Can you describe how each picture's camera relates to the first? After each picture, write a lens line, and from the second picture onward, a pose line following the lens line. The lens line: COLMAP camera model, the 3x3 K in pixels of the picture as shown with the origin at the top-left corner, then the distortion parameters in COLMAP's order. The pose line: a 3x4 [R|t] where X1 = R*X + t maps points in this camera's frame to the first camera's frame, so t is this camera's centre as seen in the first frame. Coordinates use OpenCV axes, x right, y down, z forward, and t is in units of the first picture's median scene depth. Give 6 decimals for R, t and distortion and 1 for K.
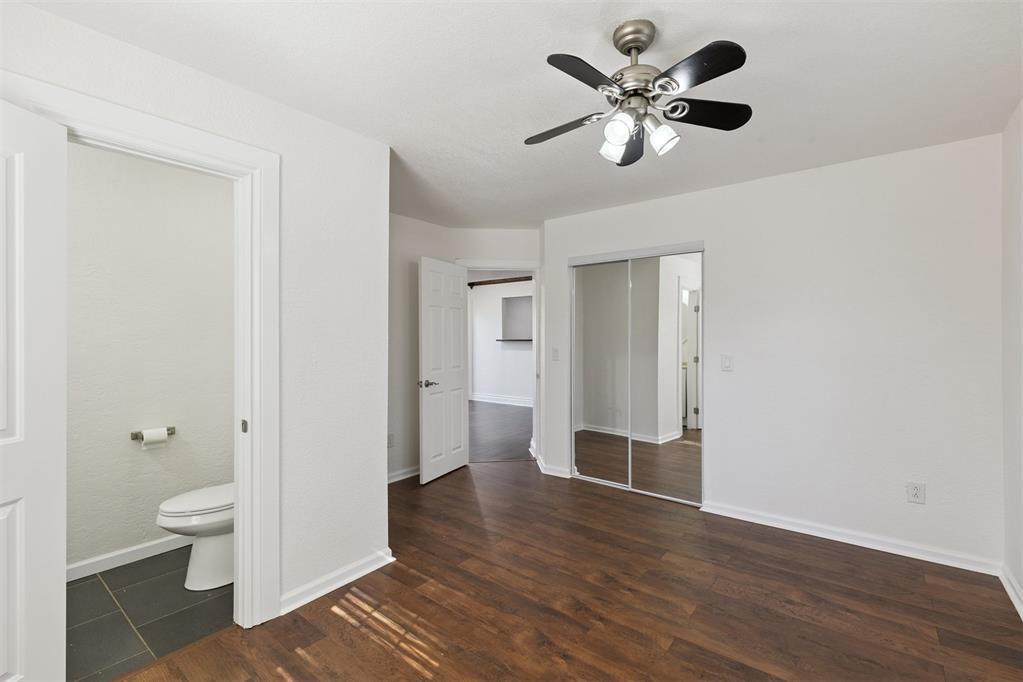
lens RADIAL K [[462.4, 0, 512.9], [0, 462.4, 342.6], [0, 0, 1]] dist [0.005067, -0.002090]
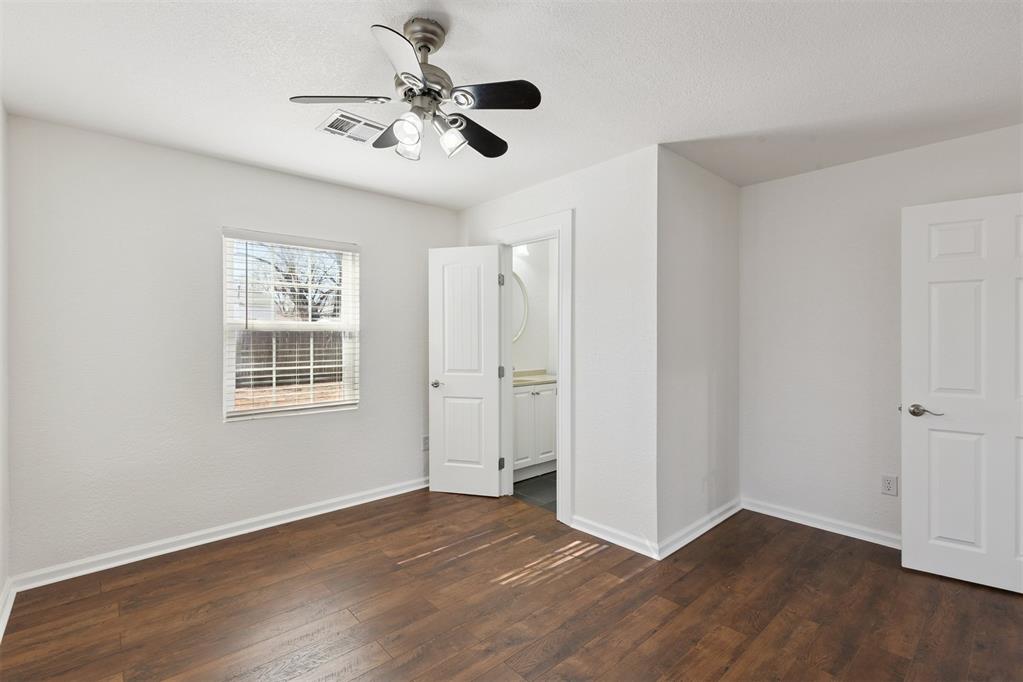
lens RADIAL K [[462.4, 0, 515.9], [0, 462.4, 336.3], [0, 0, 1]] dist [0.005067, -0.002090]
pose [[-0.157756, 0.004751, -0.987467, 0.894270], [-0.014660, 0.999867, 0.007153, -0.013501], [0.987369, 0.015604, -0.157665, 0.985152]]
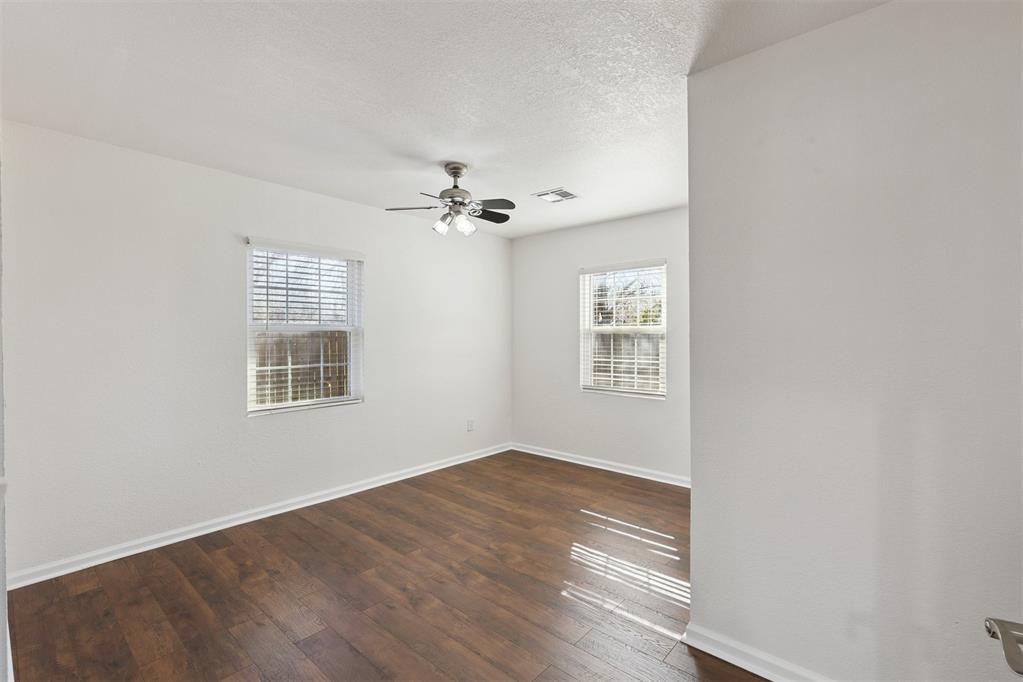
lens RADIAL K [[462.4, 0, 509.7], [0, 462.4, 337.4], [0, 0, 1]] dist [0.005067, -0.002090]
pose [[-0.998610, 0.001779, 0.052679, -0.027937], [0.002654, 0.999860, 0.016538, -0.025858], [-0.052642, 0.016655, -0.998475, 2.023033]]
